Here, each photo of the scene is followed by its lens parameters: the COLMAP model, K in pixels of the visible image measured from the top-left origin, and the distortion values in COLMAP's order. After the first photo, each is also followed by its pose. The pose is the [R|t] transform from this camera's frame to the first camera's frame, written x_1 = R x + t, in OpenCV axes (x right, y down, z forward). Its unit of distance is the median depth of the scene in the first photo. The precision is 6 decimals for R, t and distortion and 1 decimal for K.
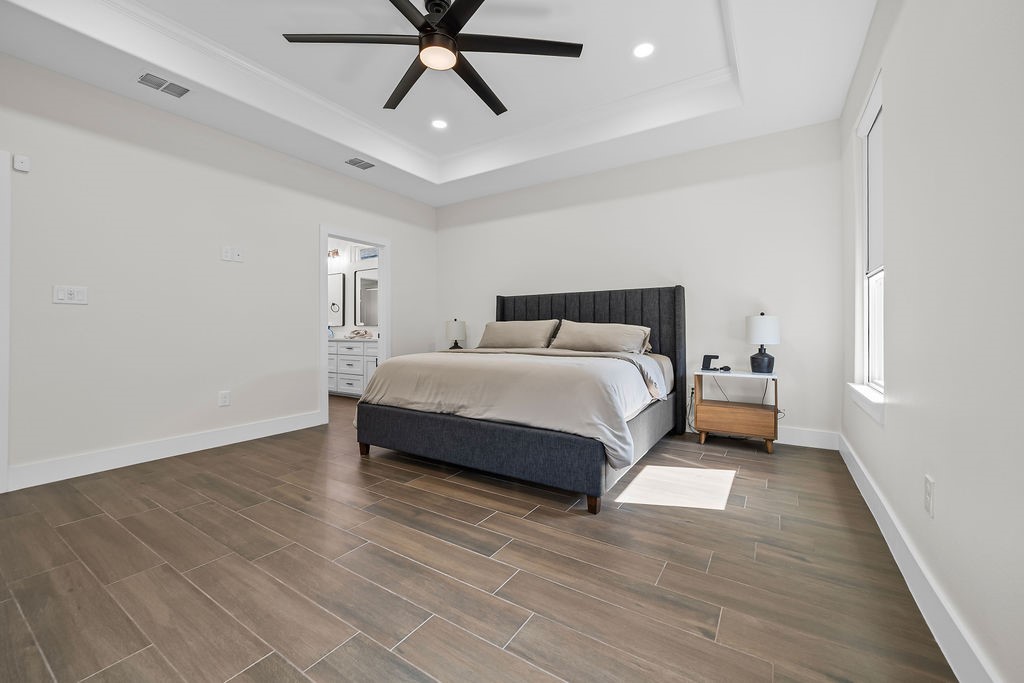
lens RADIAL K [[412.1, 0, 510.2], [0, 412.1, 325.3], [0, 0, 1]] dist [-0.000678, 0.000158]
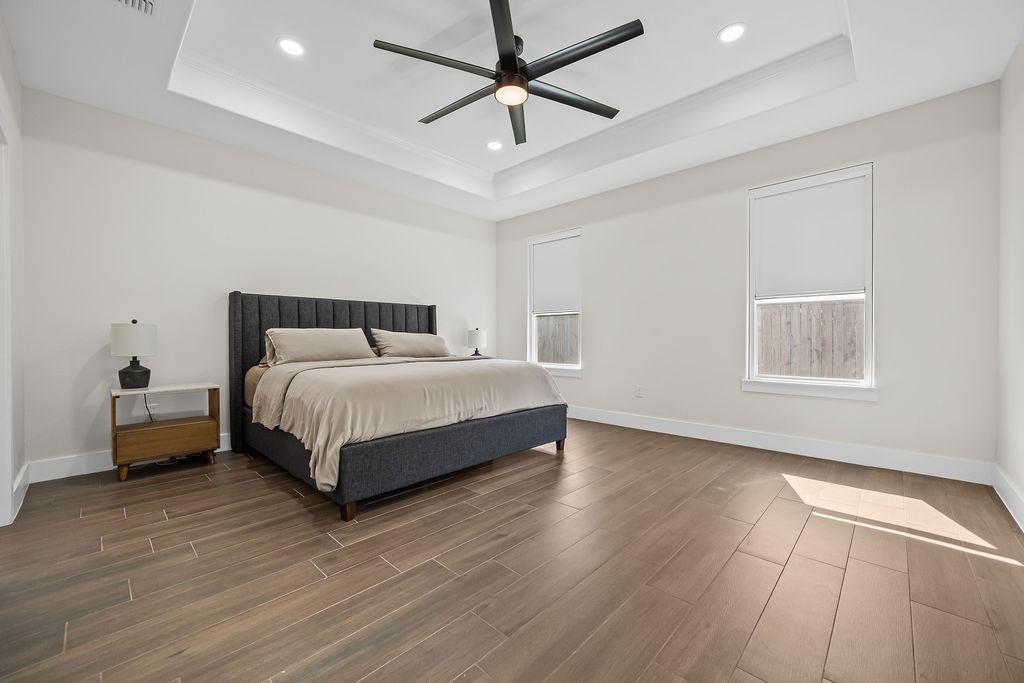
lens RADIAL K [[406.2, 0, 514.5], [0, 406.2, 336.4], [0, 0, 1]] dist [-0.002109, 0.000160]
pose [[0.174413, 0.006735, 0.984650, -1.101043], [-0.010370, 0.999934, -0.005003, 0.008851], [-0.984618, -0.009339, 0.174471, 0.691223]]
